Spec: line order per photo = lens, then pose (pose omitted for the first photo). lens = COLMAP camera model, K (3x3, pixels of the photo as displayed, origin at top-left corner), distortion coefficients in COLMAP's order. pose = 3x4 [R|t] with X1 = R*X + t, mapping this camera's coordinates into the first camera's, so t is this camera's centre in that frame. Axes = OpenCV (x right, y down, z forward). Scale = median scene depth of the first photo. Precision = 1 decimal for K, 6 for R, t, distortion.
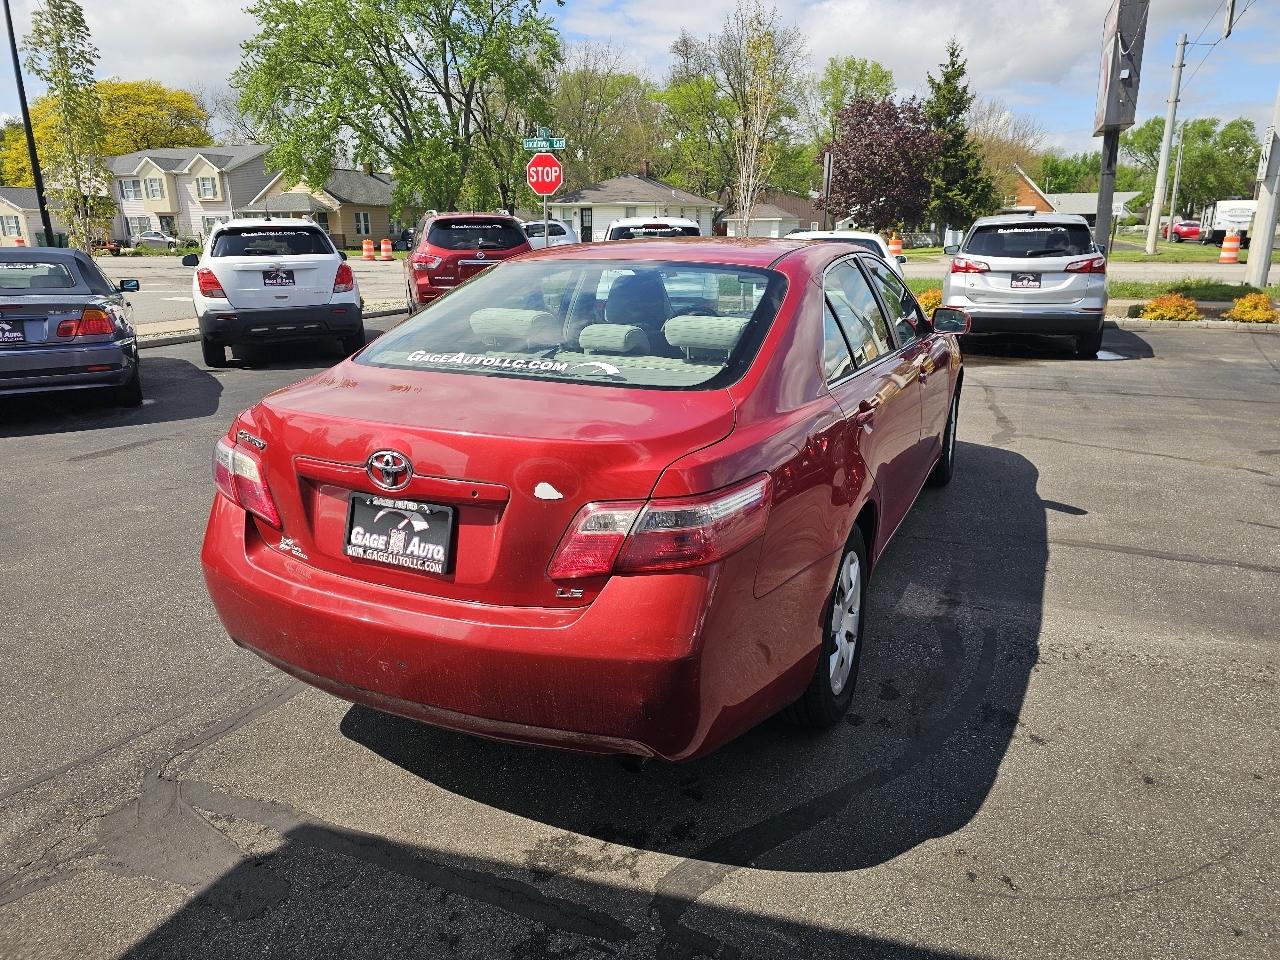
lens RADIAL K [[857.5, 0, 646.3], [0, 857.5, 460.9], [0, 0, 1]] dist [0.061330, -0.053966]
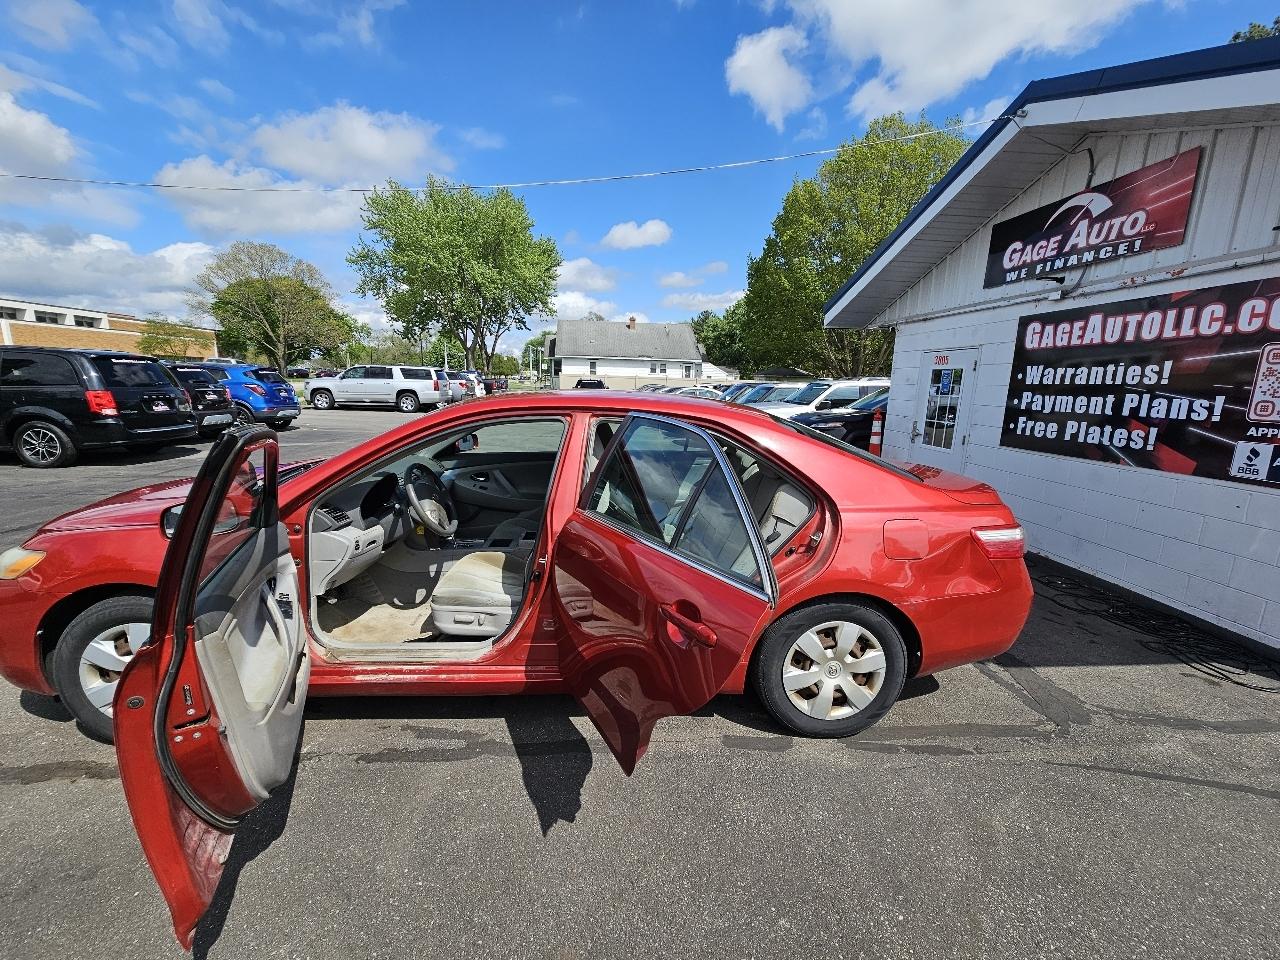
lens RADIAL K [[519.5, 0, 640.6], [0, 519.5, 483.3], [0, 0, 1]] dist [0.000336, -0.000606]
pose [[-0.469879, -0.179855, 0.864214, -0.190330], [0.202980, 0.930774, 0.304070, -0.104311], [-0.859077, 0.318294, -0.400844, 0.384031]]
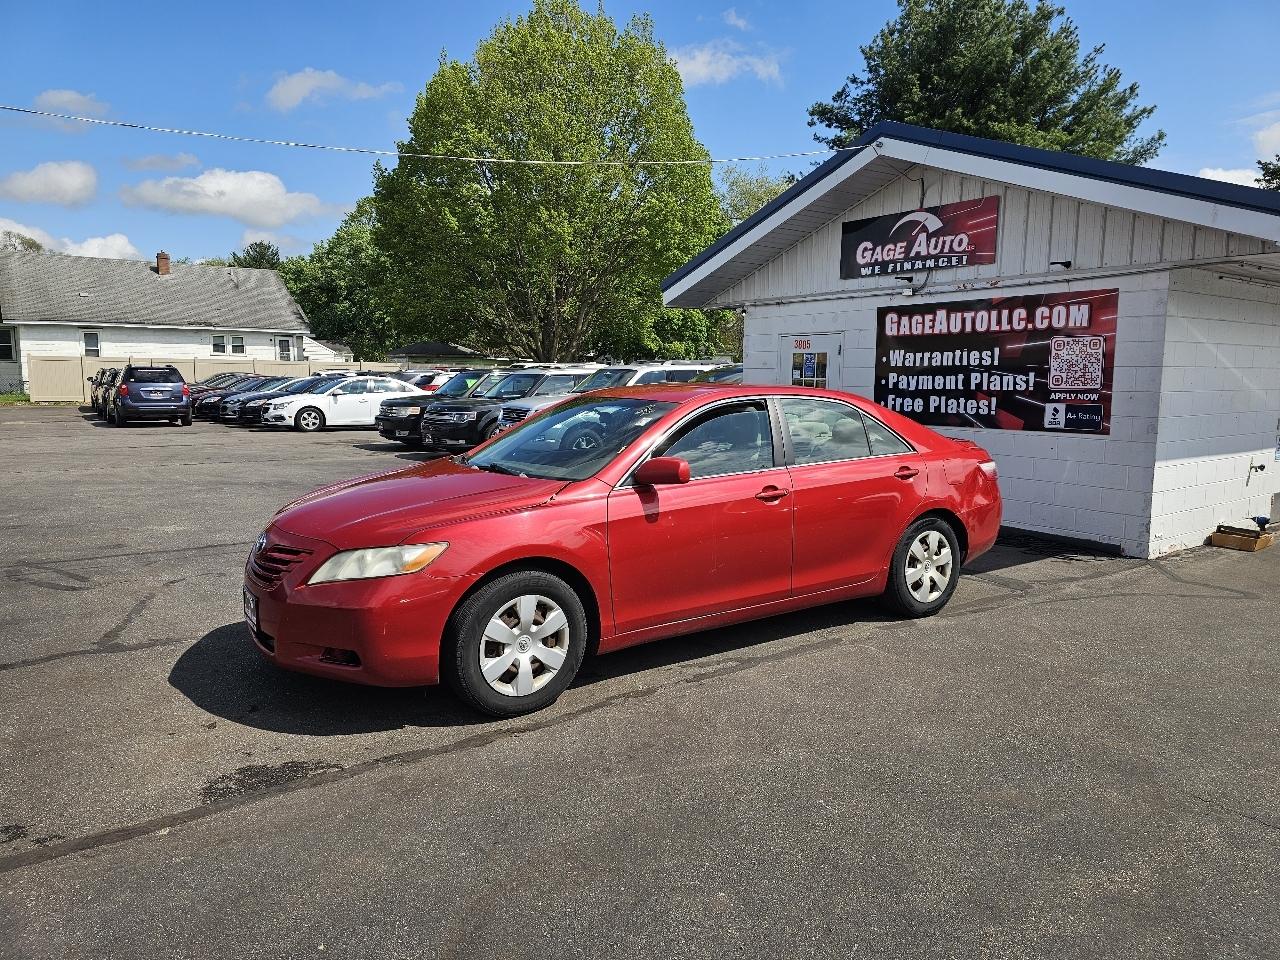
lens RADIAL K [[857.5, 0, 641.5], [0, 857.5, 472.7], [0, 0, 1]] dist [0.061330, -0.053966]
pose [[-0.860214, -0.062049, 0.506145, -0.171217], [0.128758, 0.933978, 0.333327, -0.183883], [-0.493411, 0.351903, -0.795431, 0.676321]]
